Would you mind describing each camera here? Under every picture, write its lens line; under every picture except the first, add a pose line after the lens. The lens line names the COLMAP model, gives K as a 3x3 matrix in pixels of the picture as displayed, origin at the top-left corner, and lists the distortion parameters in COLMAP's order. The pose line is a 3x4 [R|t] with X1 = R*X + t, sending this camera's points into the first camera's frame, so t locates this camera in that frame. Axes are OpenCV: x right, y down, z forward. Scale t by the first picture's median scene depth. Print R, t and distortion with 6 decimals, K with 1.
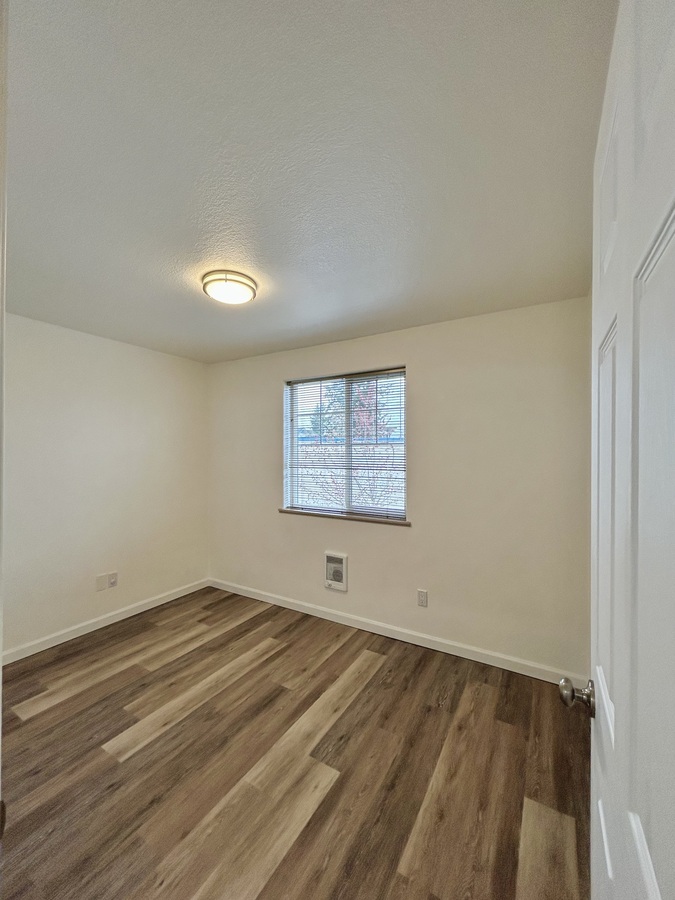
lens RADIAL K [[361.0, 0, 336.6], [0, 361.0, 449.5], [0, 0, 1]] dist [-0.002303, 0.000829]
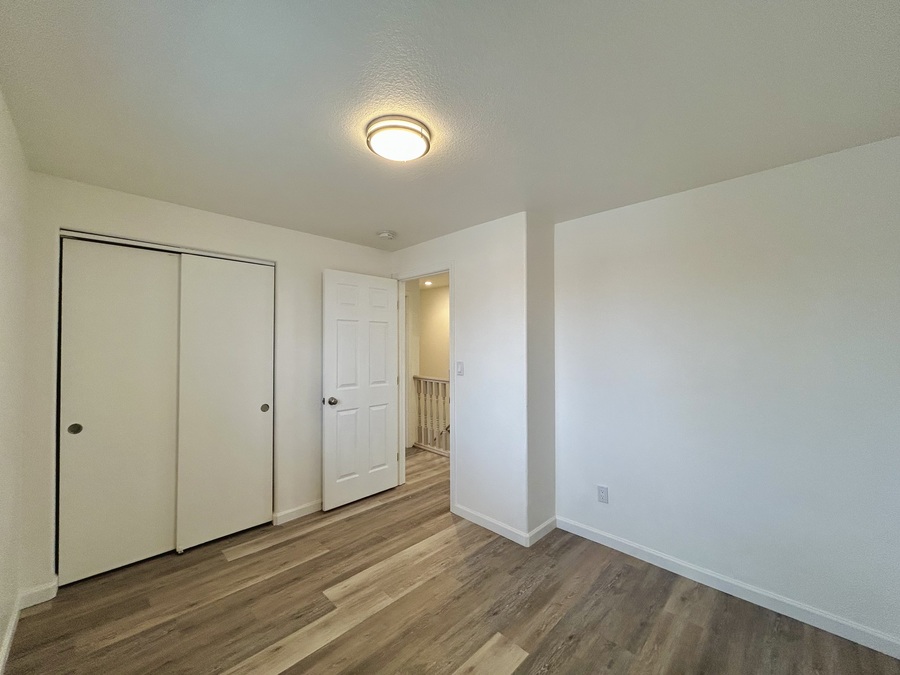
lens RADIAL K [[359.9, 0, 450.0], [0, 359.9, 337.5], [0, 0, 1]] dist [-0.001494, 0.000393]
pose [[-0.970867, 0.002202, 0.239608, -0.513391], [-0.003337, 0.999737, -0.022707, 0.014333], [-0.239595, -0.022845, -0.970604, 1.496066]]
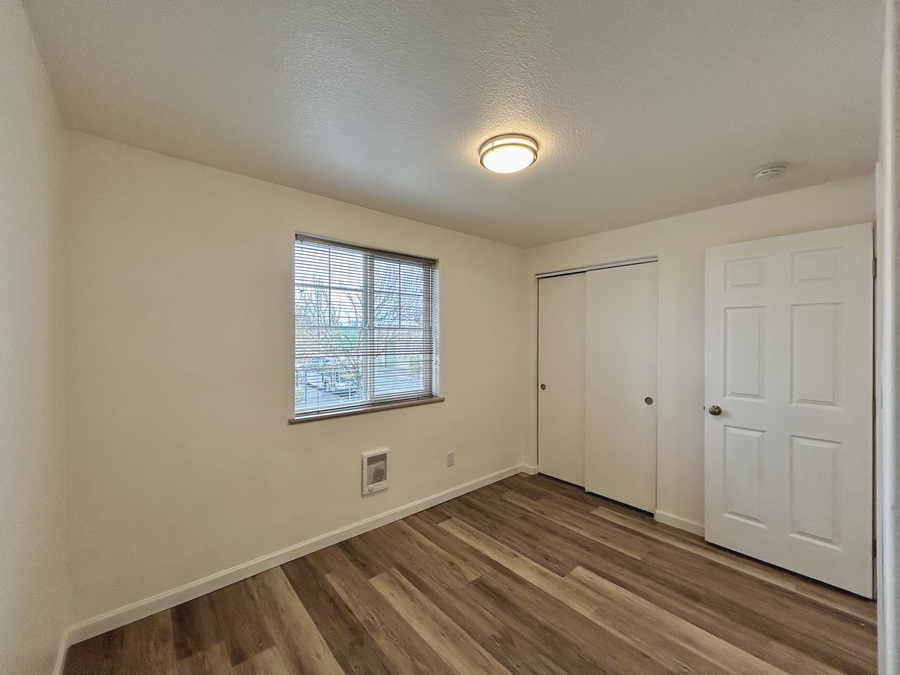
lens RADIAL K [[359.9, 0, 450.0], [0, 359.9, 337.5], [0, 0, 1]] dist [-0.001494, 0.000393]
pose [[0.310651, -0.000418, 0.950524, -1.023473], [-0.008240, 0.999961, 0.003132, 0.007351], [-0.950488, -0.008805, 0.310635, 0.729531]]
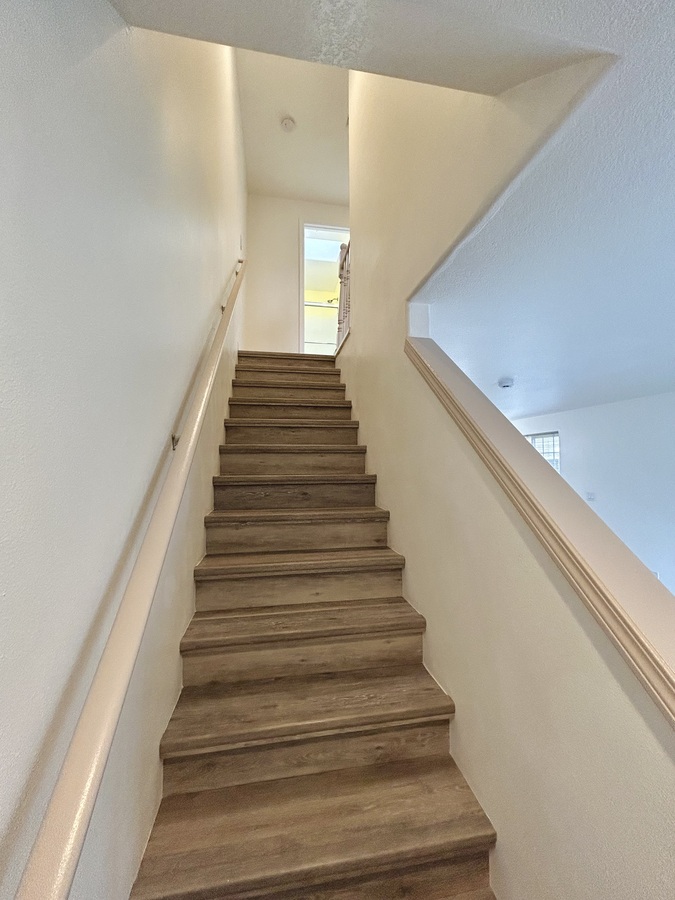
lens RADIAL K [[359.9, 0, 337.5], [0, 359.9, 450.0], [0, 0, 1]] dist [-0.001494, 0.000393]
pose [[0.650232, -0.042337, -0.758555, 1.040544], [0.017222, 0.999011, -0.040994, -0.084618], [0.759541, 0.013592, 0.650318, -1.311025]]
